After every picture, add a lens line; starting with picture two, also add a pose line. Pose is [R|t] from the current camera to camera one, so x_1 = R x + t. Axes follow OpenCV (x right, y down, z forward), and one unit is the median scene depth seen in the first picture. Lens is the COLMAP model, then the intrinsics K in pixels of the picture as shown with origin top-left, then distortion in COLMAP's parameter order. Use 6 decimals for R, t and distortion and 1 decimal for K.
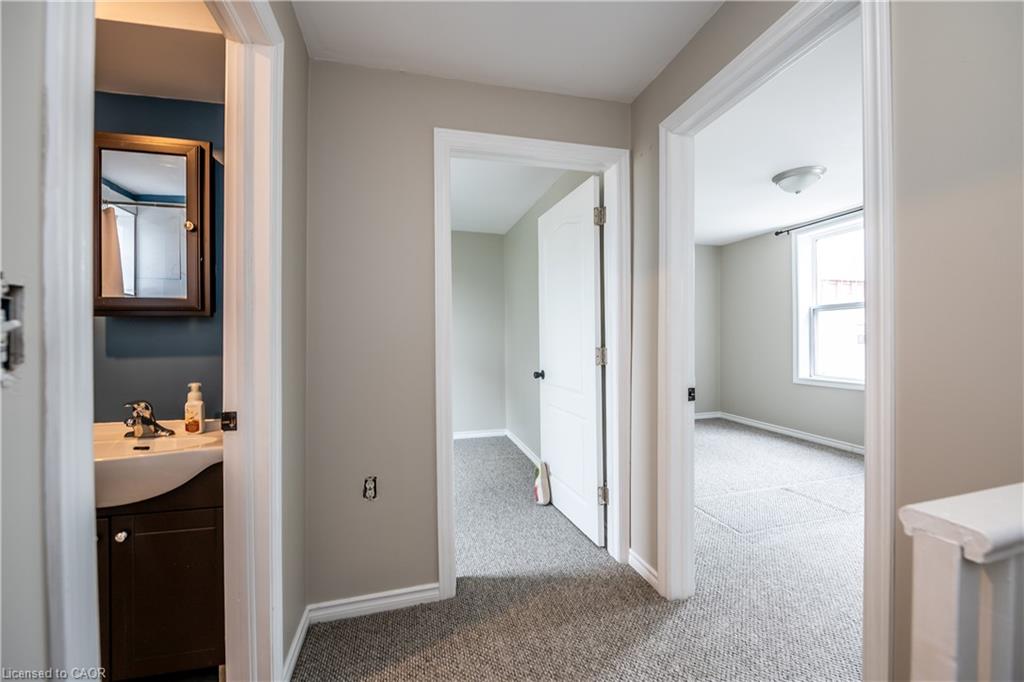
lens RADIAL K [[419.9, 0, 514.6], [0, 419.9, 346.6], [0, 0, 1]] dist [-0.008521, -0.000143]
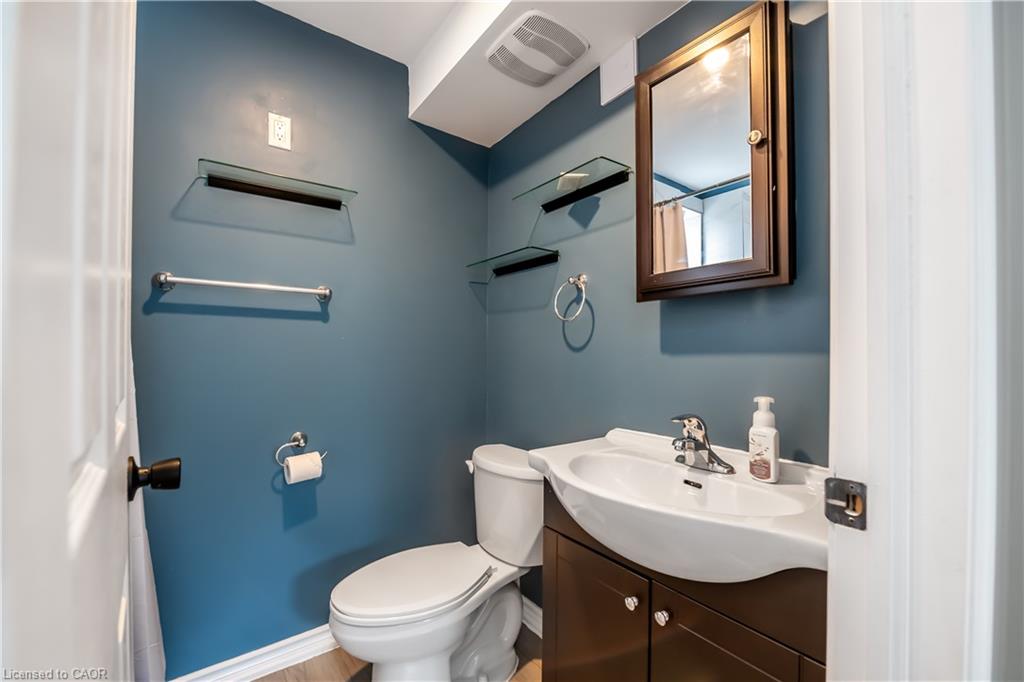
lens RADIAL K [[419.9, 0, 514.6], [0, 419.9, 346.6], [0, 0, 1]] dist [-0.008521, -0.000143]
pose [[0.377397, -0.015510, -0.925922, -0.342968], [-0.012871, 0.999675, -0.021992, 0.032644], [0.925962, 0.020217, 0.377075, 0.440194]]
